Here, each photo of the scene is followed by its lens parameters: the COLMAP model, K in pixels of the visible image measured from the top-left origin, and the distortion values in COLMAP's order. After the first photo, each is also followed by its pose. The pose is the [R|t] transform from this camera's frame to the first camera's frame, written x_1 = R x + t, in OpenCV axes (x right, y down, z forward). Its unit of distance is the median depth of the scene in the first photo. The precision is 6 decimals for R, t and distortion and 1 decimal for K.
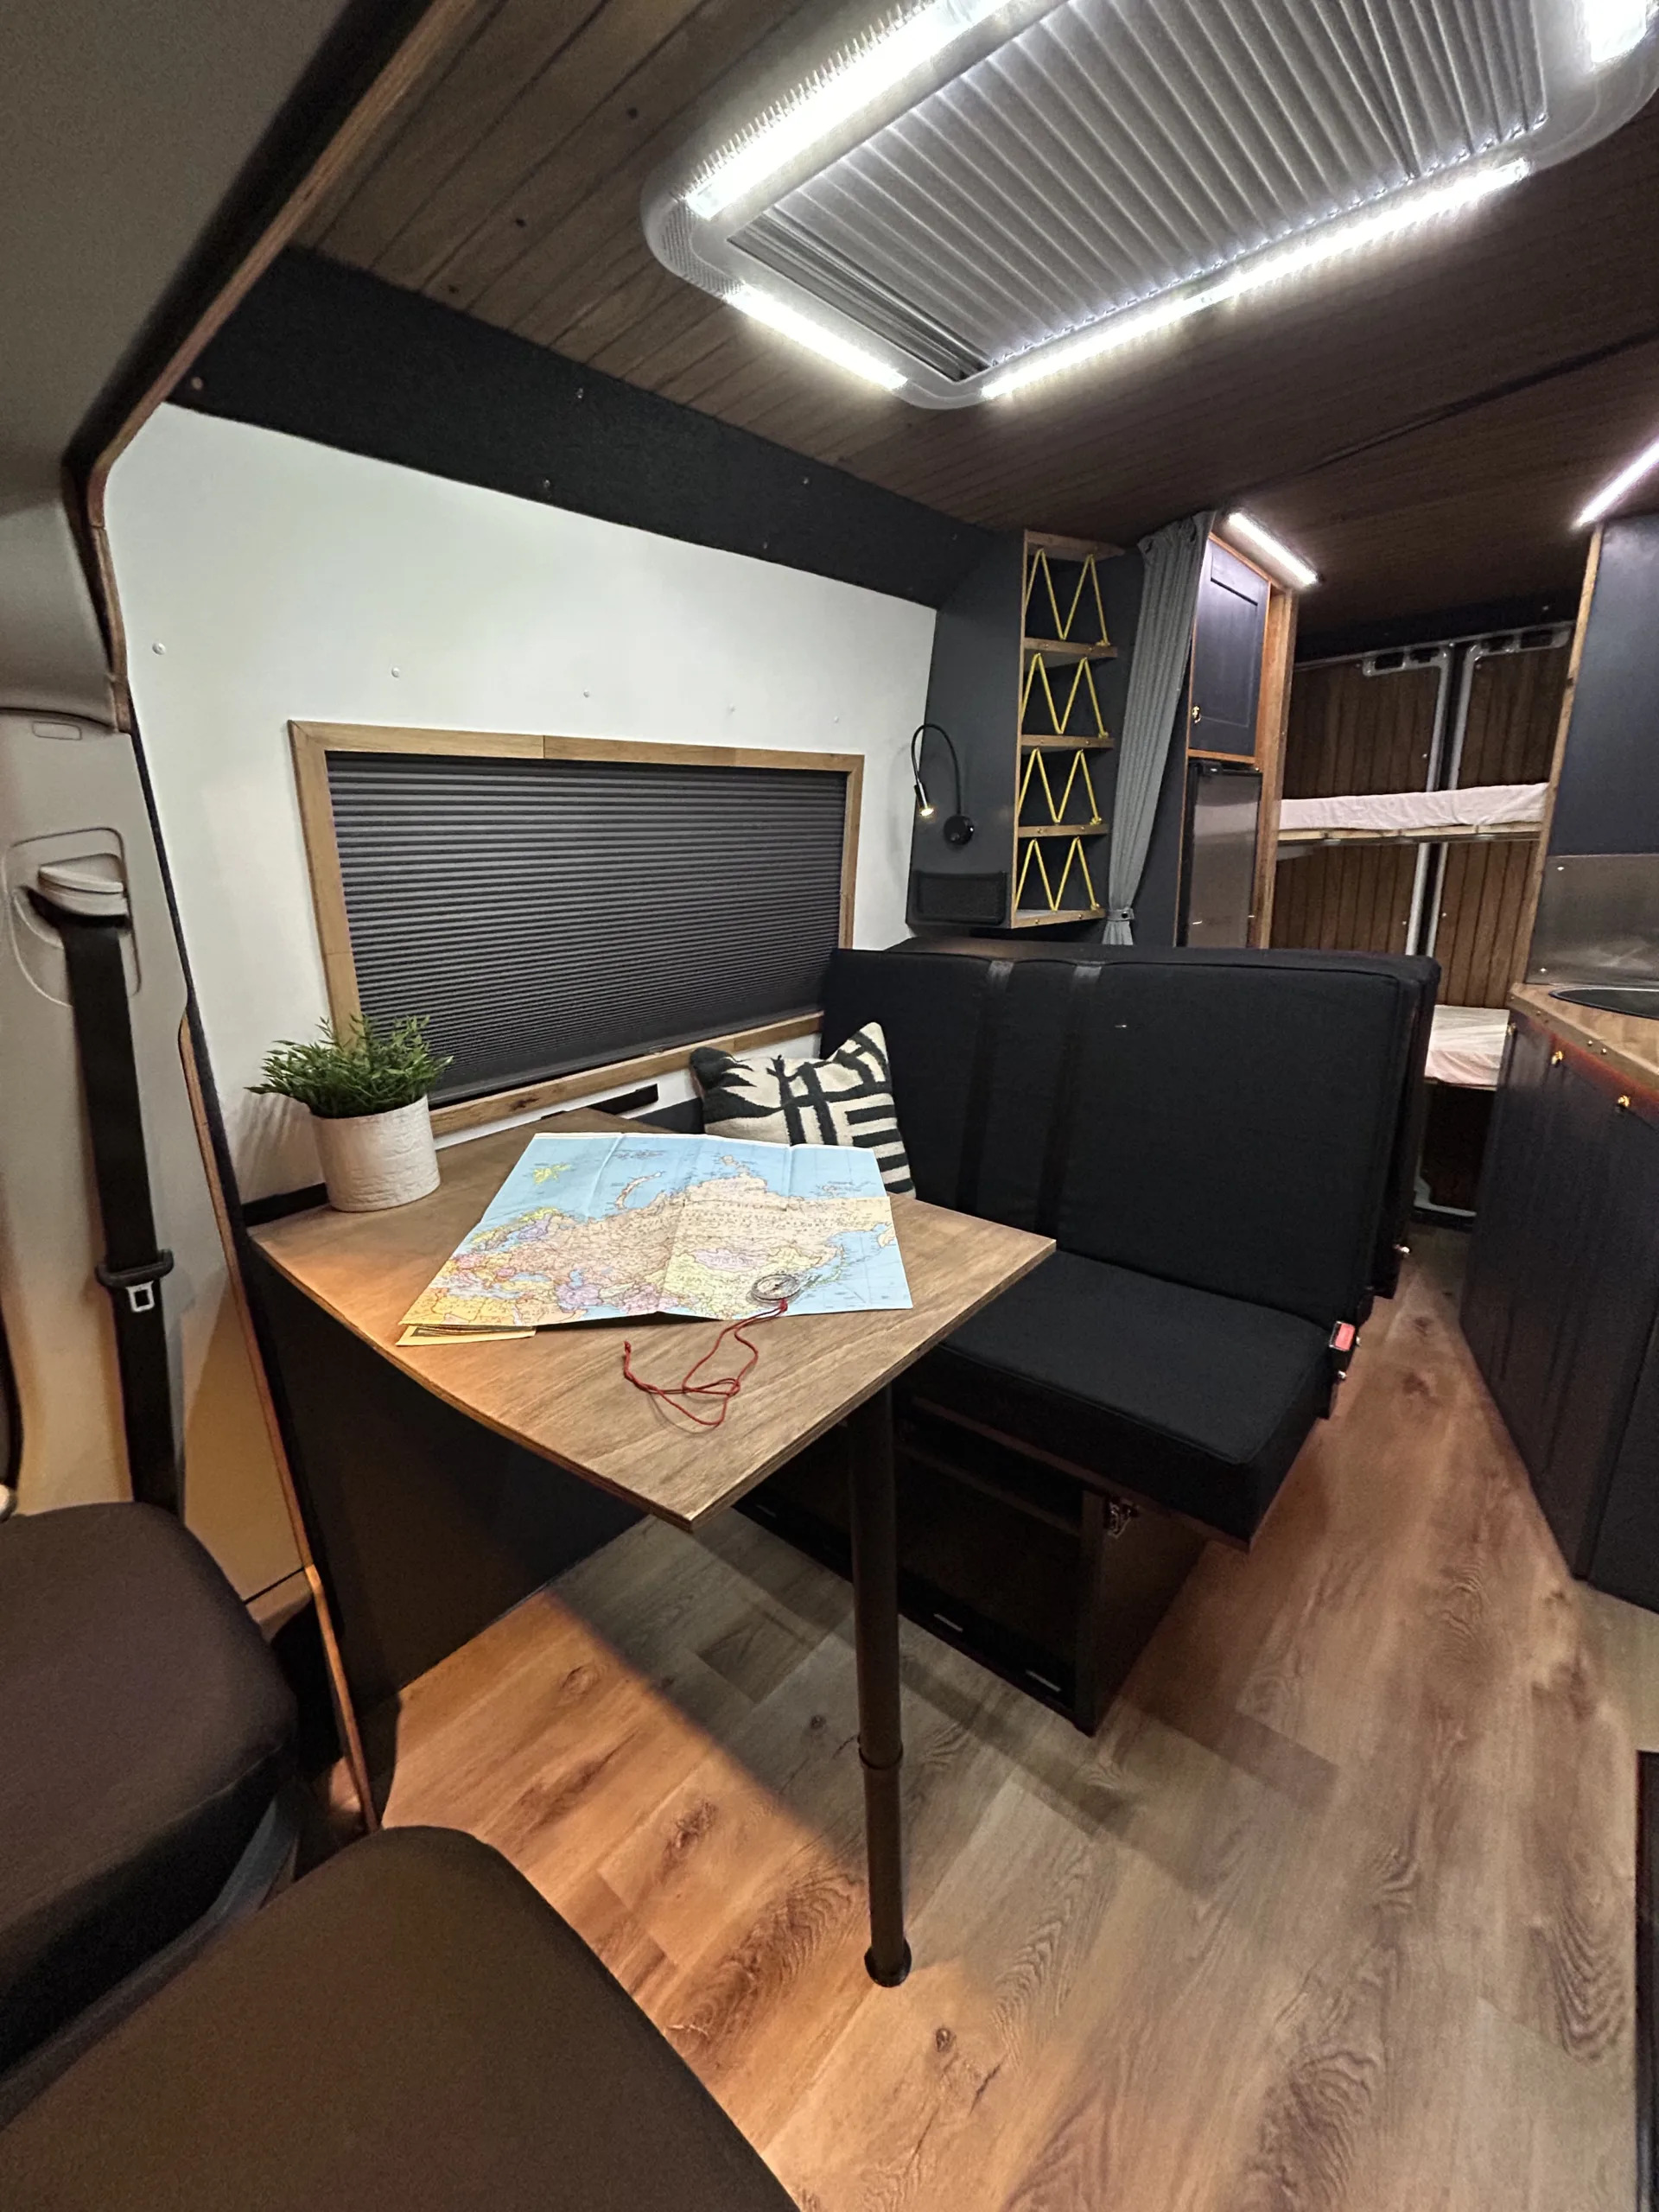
lens RADIAL K [[889.2, 0, 829.4], [0, 889.2, 1100.9], [0, 0, 1]] dist [0.000299, 0.000038]
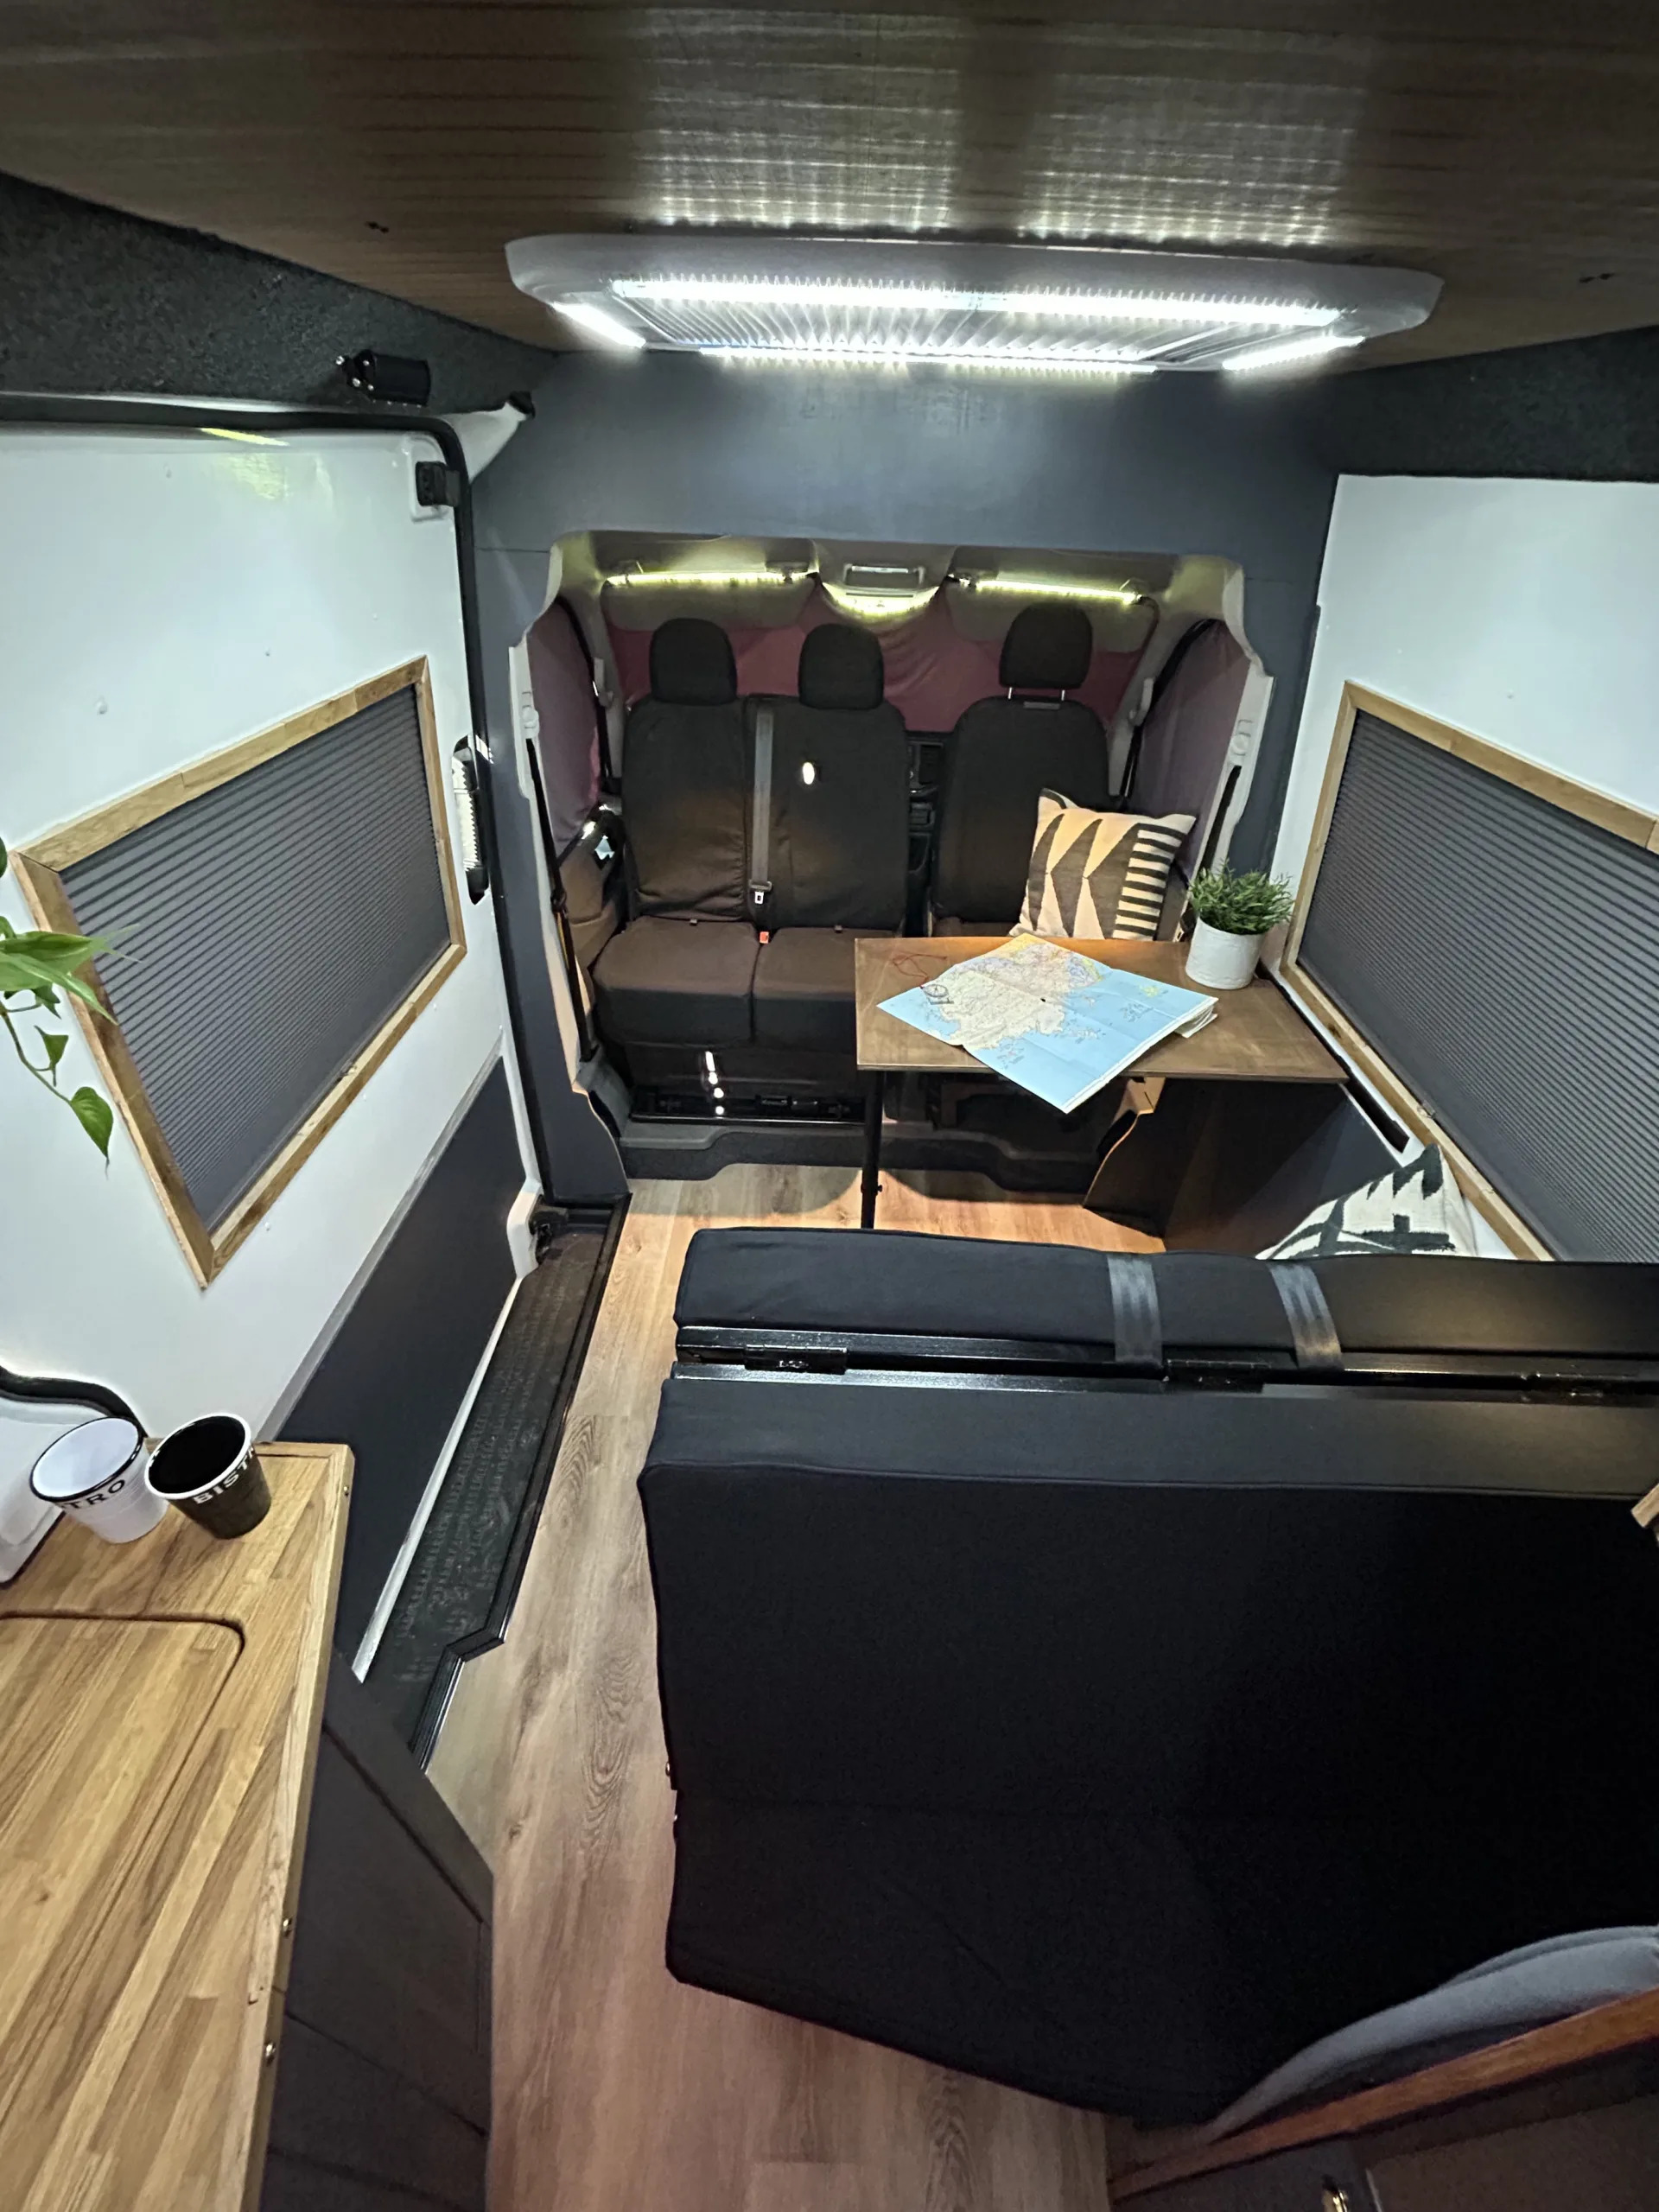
lens RADIAL K [[889.2, 0, 827.4], [0, 889.2, 1099.2], [0, 0, 1]] dist [0.000299, 0.000038]
pose [[-0.768082, 0.396474, -0.502850, 0.910520], [-0.171430, 0.629295, 0.758023, -0.826353], [0.616978, 0.668427, -0.415383, 1.334408]]
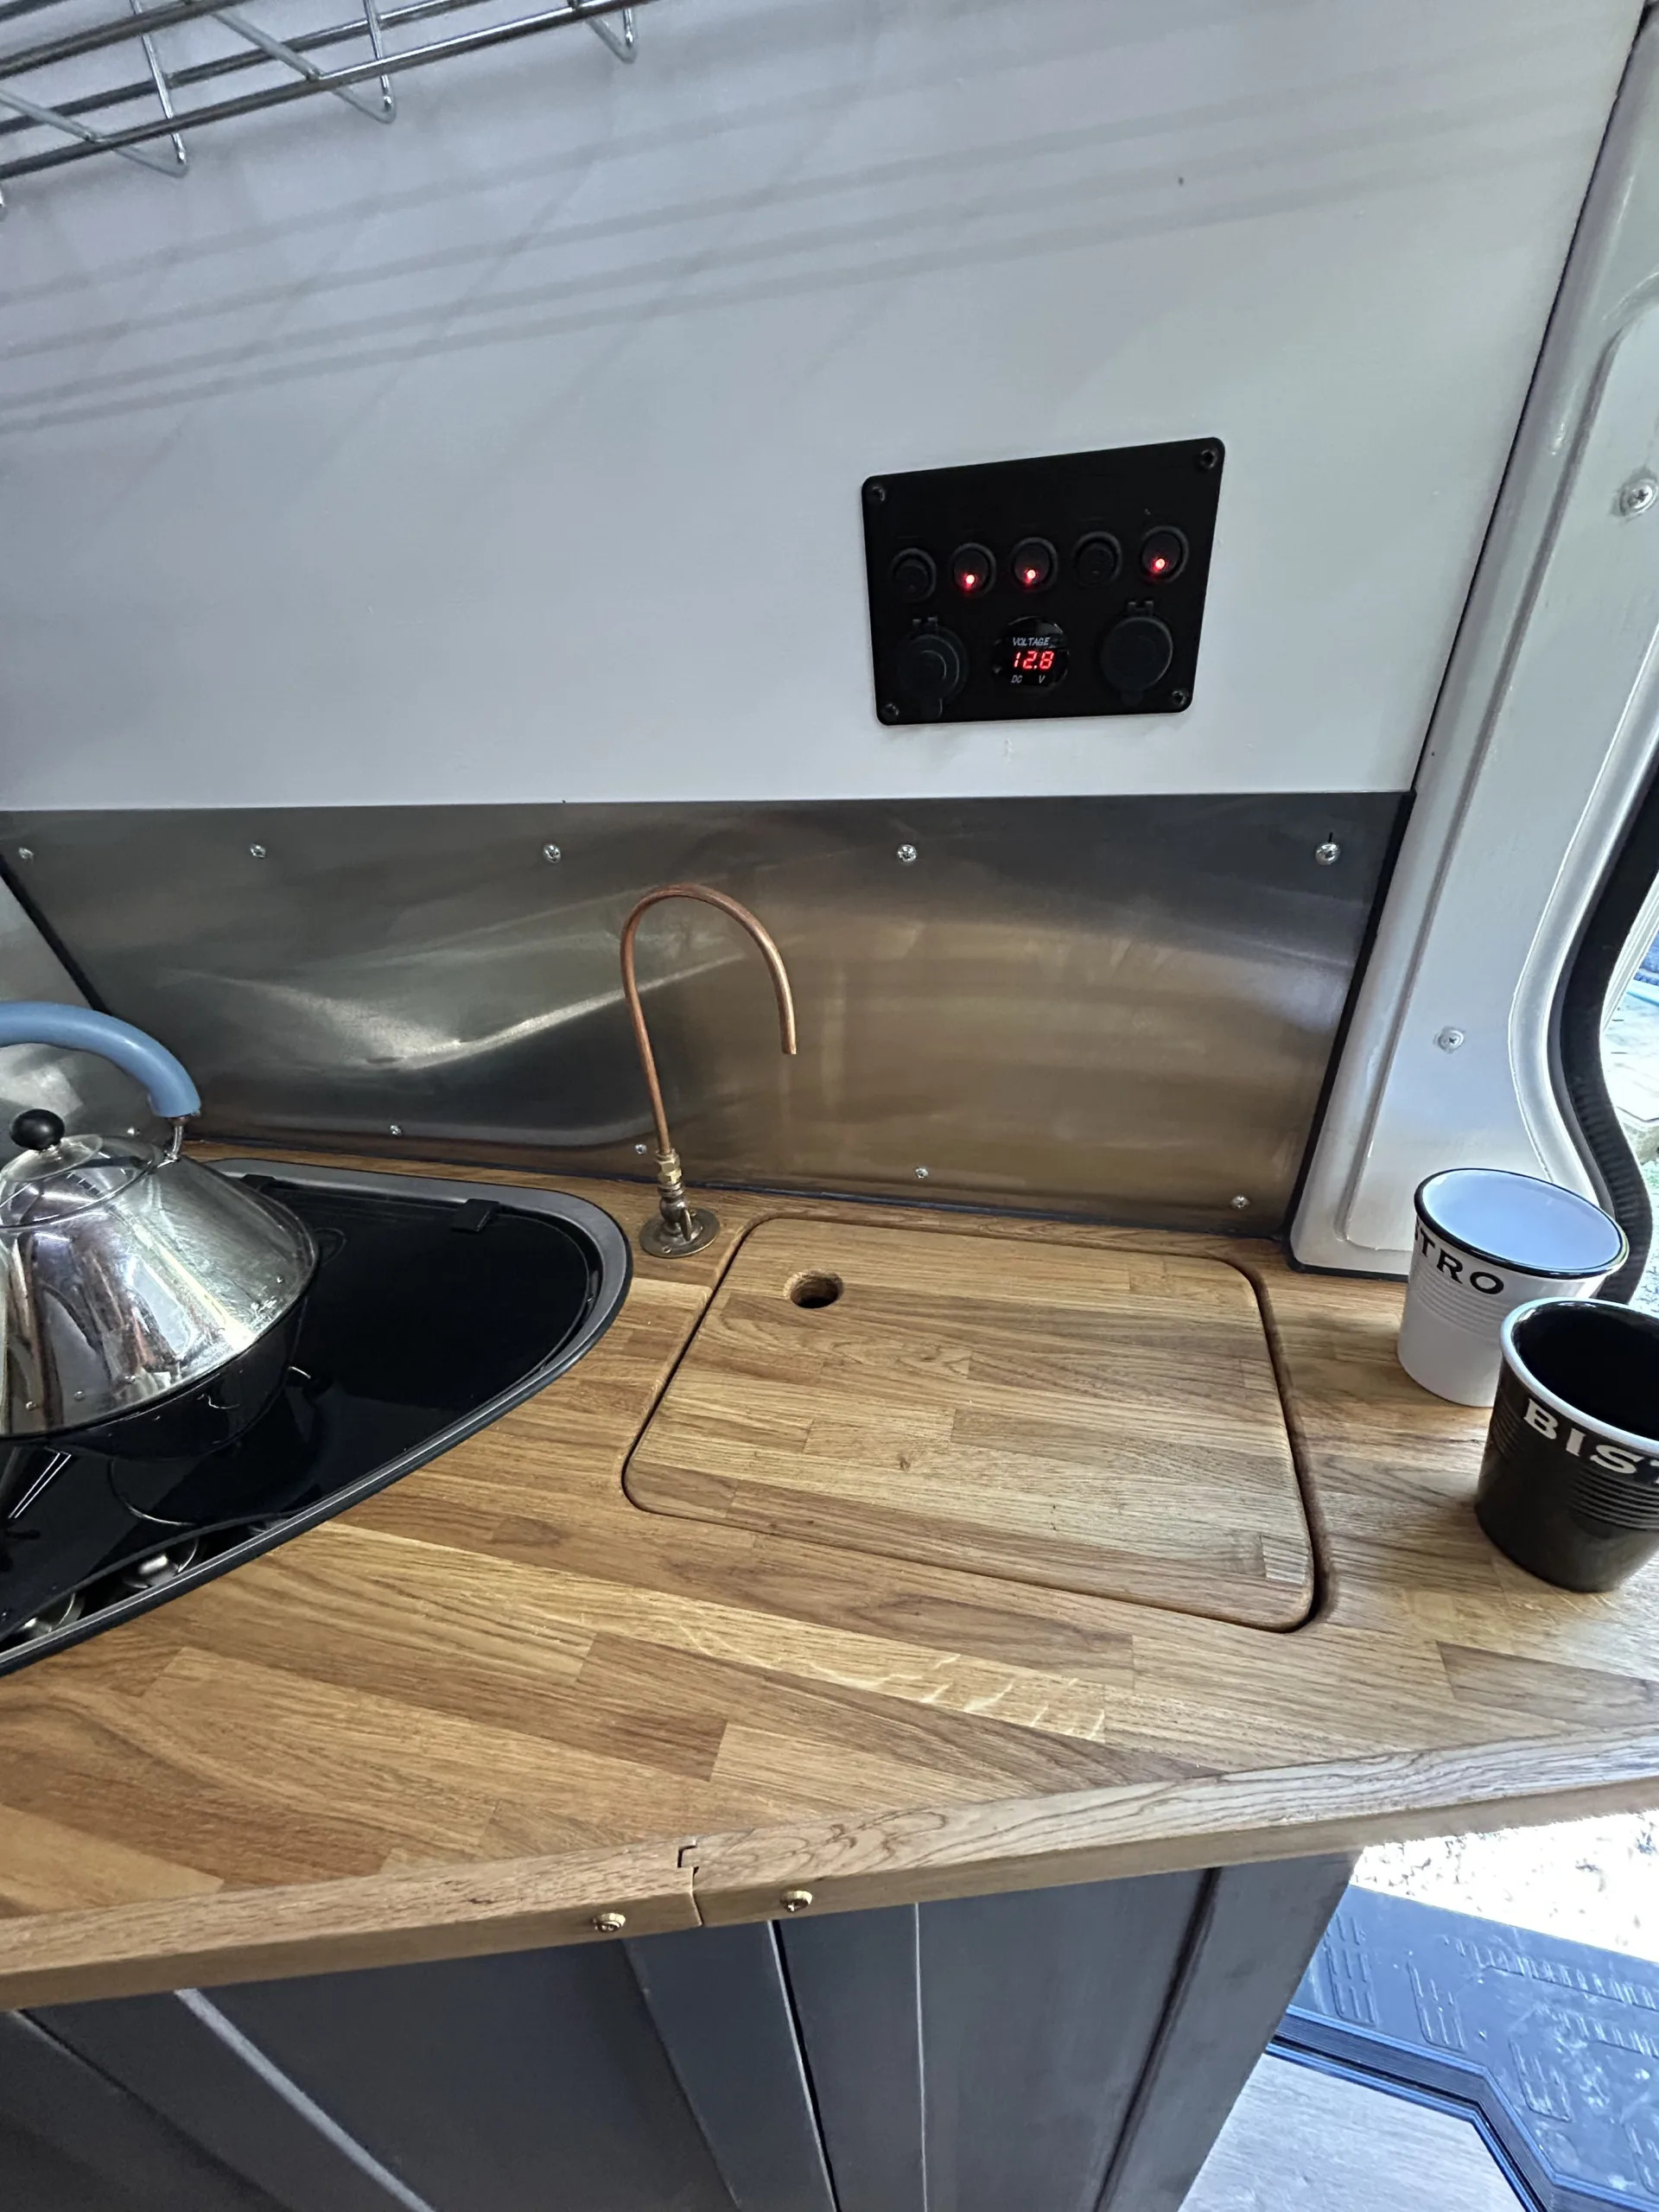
lens RADIAL K [[889.2, 0, 830.3], [0, 889.2, 1102.9], [0, 0, 1]] dist [0.000299, 0.000038]
pose [[-0.449658, -0.385360, 0.805795, 0.962082], [0.329893, 0.766706, 0.550756, -0.381884], [-0.830047, 0.513478, -0.217628, 1.175851]]
